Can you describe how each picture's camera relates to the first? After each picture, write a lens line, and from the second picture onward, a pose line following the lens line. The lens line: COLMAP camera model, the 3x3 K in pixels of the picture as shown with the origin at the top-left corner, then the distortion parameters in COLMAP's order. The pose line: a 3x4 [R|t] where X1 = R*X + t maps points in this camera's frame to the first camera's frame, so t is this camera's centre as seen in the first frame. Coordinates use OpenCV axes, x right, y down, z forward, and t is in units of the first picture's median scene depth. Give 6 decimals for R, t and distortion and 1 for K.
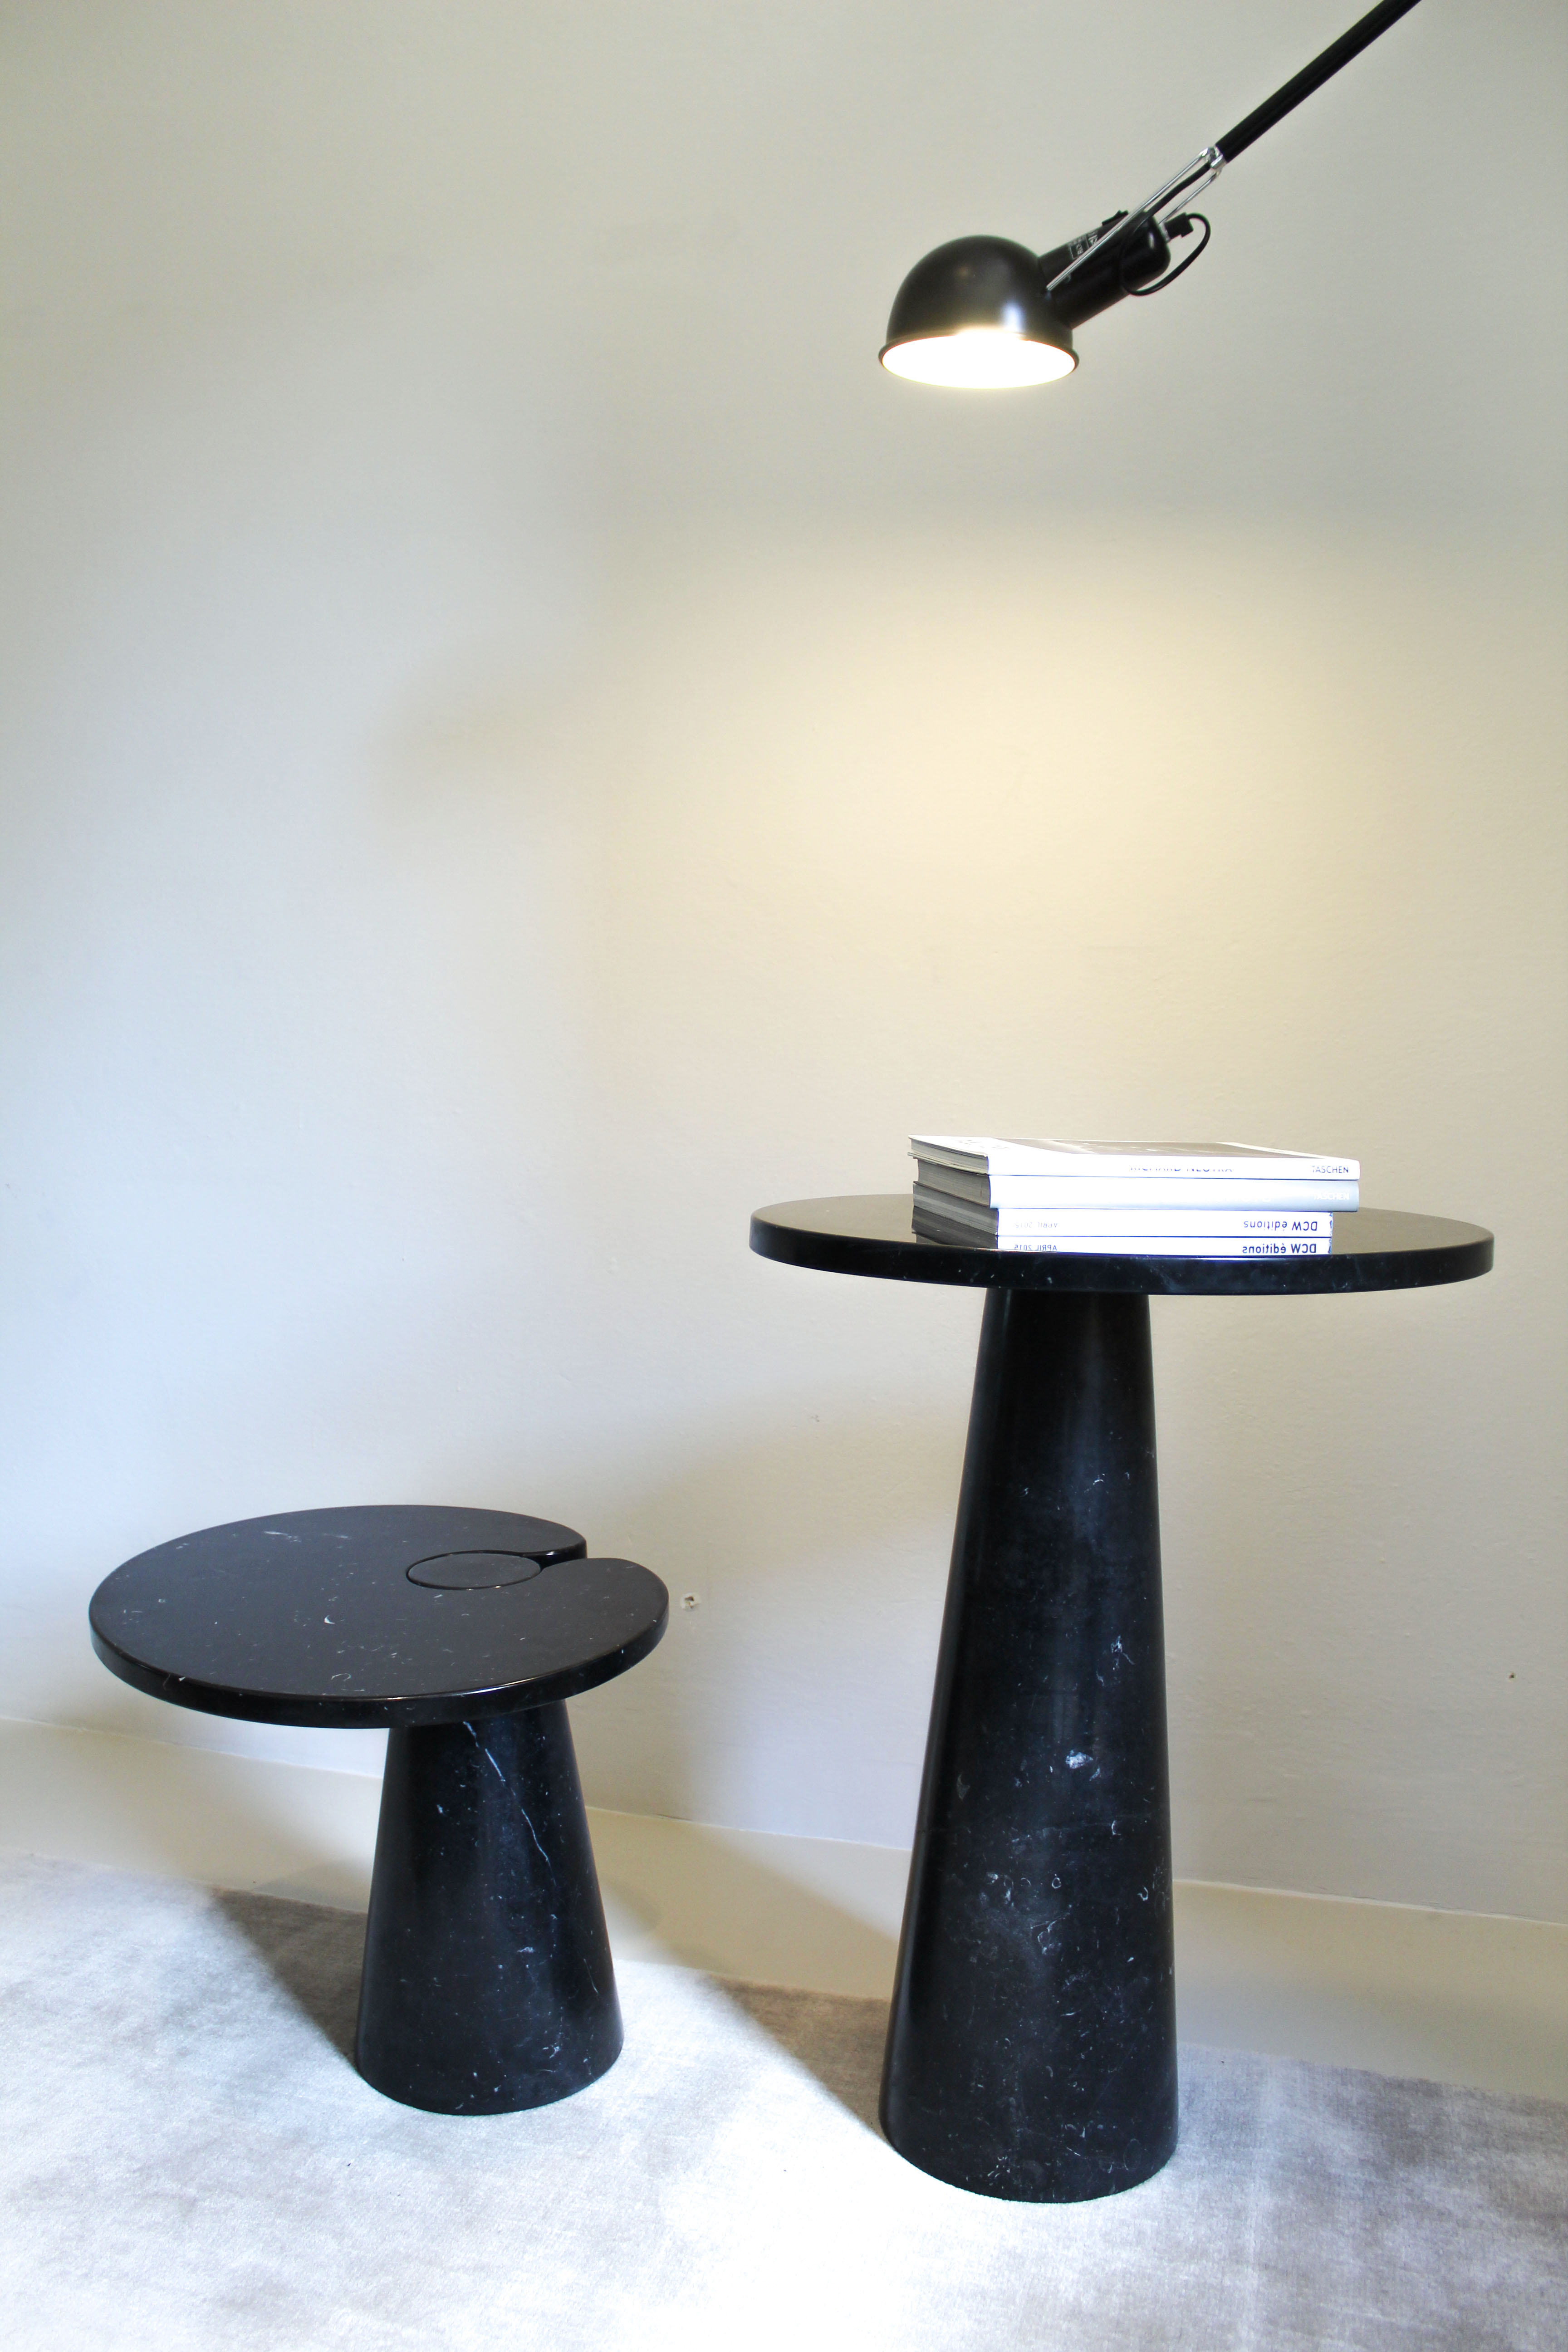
lens RADIAL K [[1927.2, 0, 784.0], [0, 1927.2, 1176.0], [0, 0, 1]] dist [-0.161111, 0.118272]
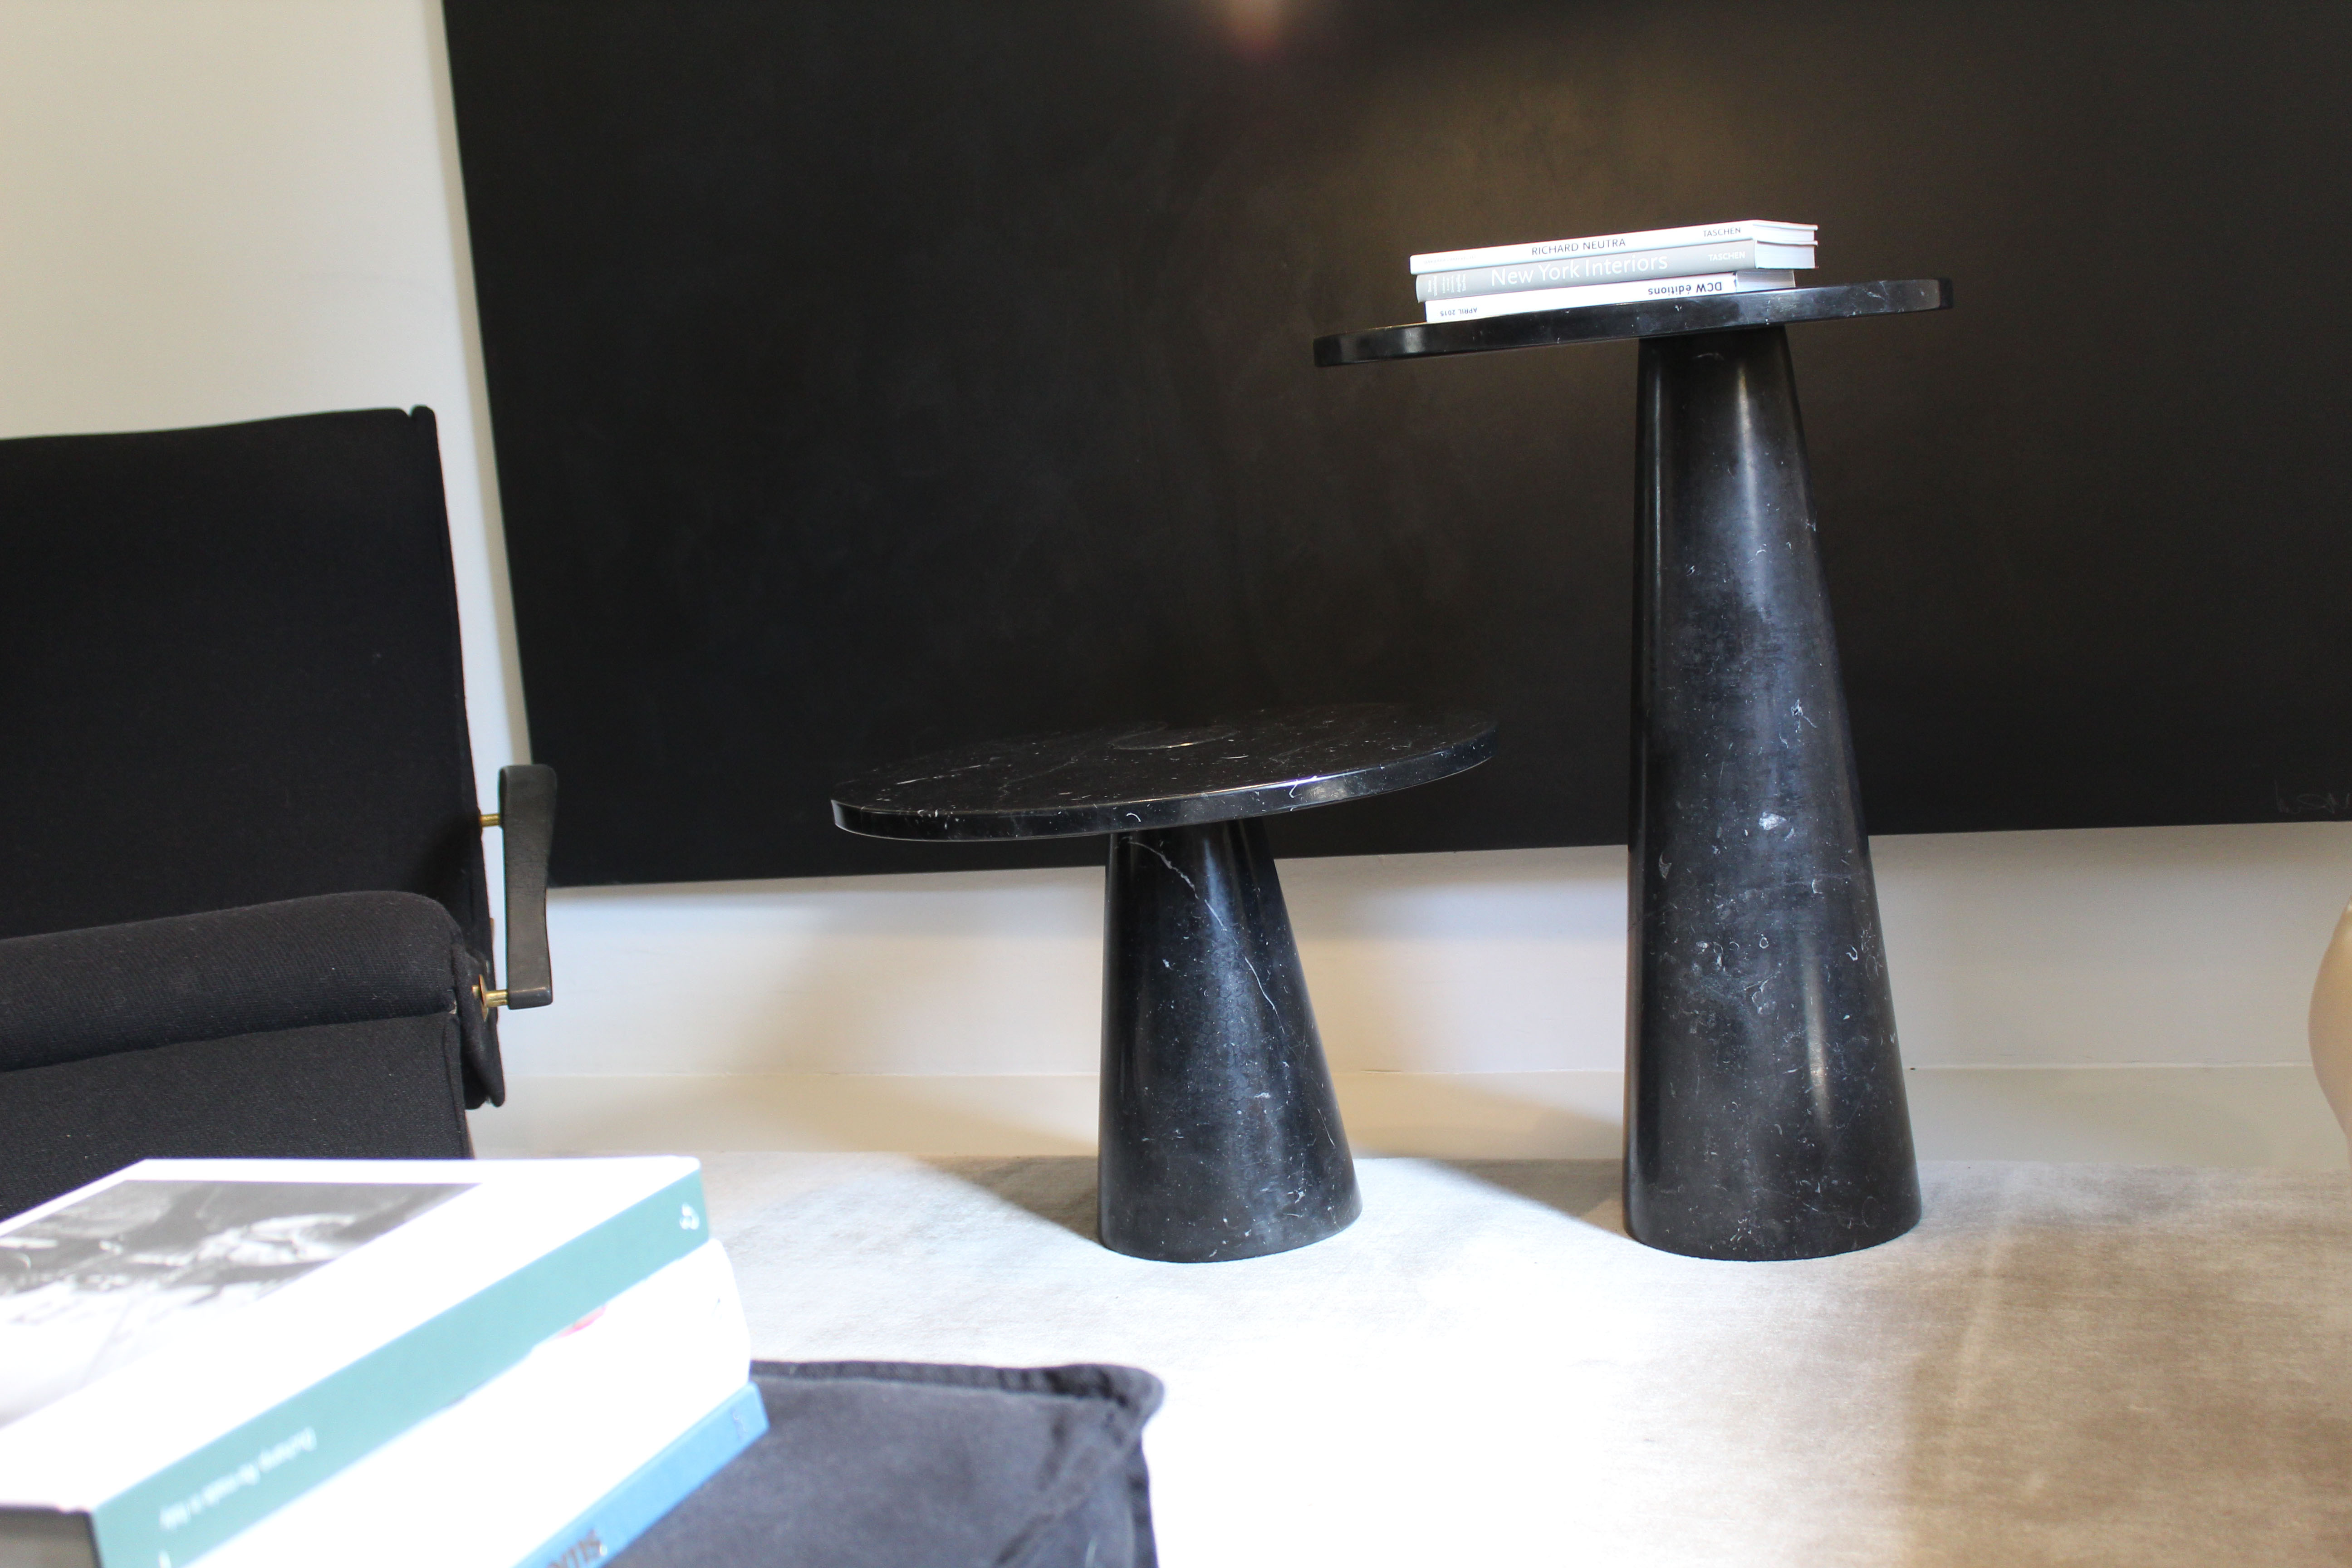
lens RADIAL K [[2709.5, 0, 1165.6], [0, 2709.5, 785.5], [0, 0, 1]] dist [-0.087393, 0.043046]
pose [[0.988870, -0.107543, -0.102813, -0.020211], [0.113046, 0.992368, 0.049265, 0.175826], [0.096730, -0.060339, 0.993480, -0.508321]]
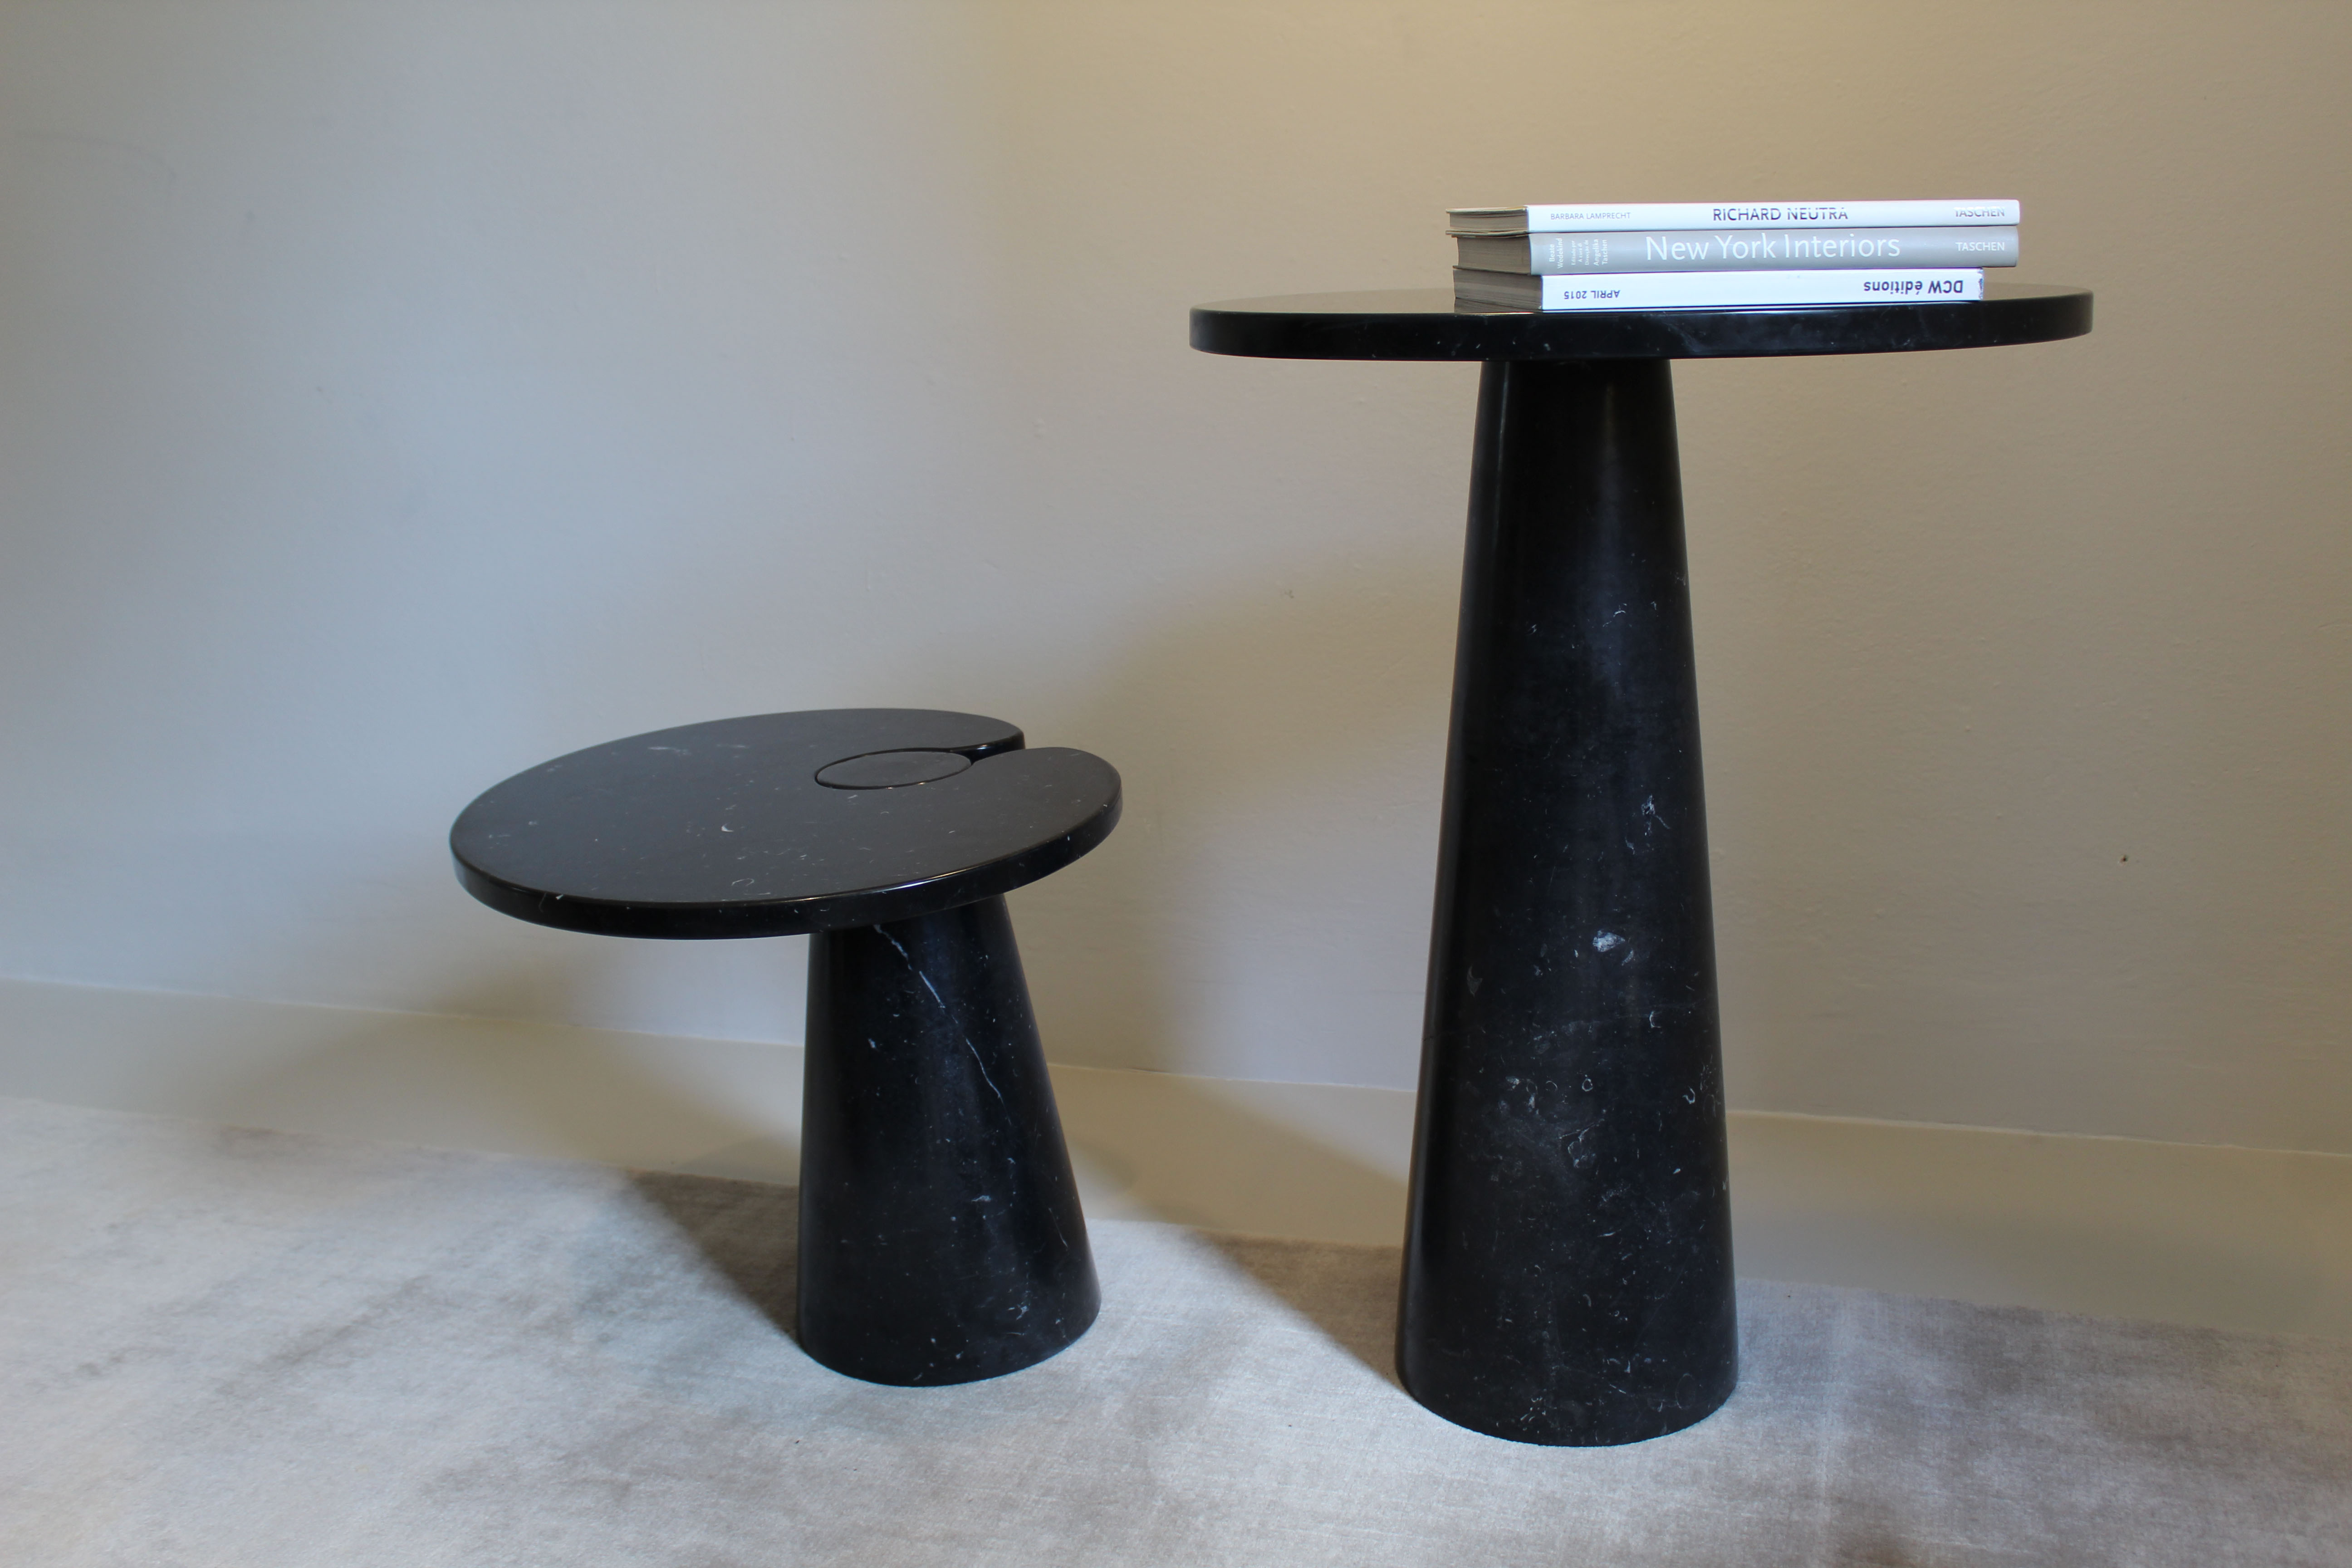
lens RADIAL K [[2267.9, 0, 1188.1], [0, 2267.9, 785.5], [0, 0, 1]] dist [-0.128124, 0.081588]
pose [[0.997949, -0.051470, -0.038049, 0.008572], [0.057152, 0.984189, 0.167648, 0.056775], [0.028818, -0.169479, 0.985112, 0.002201]]
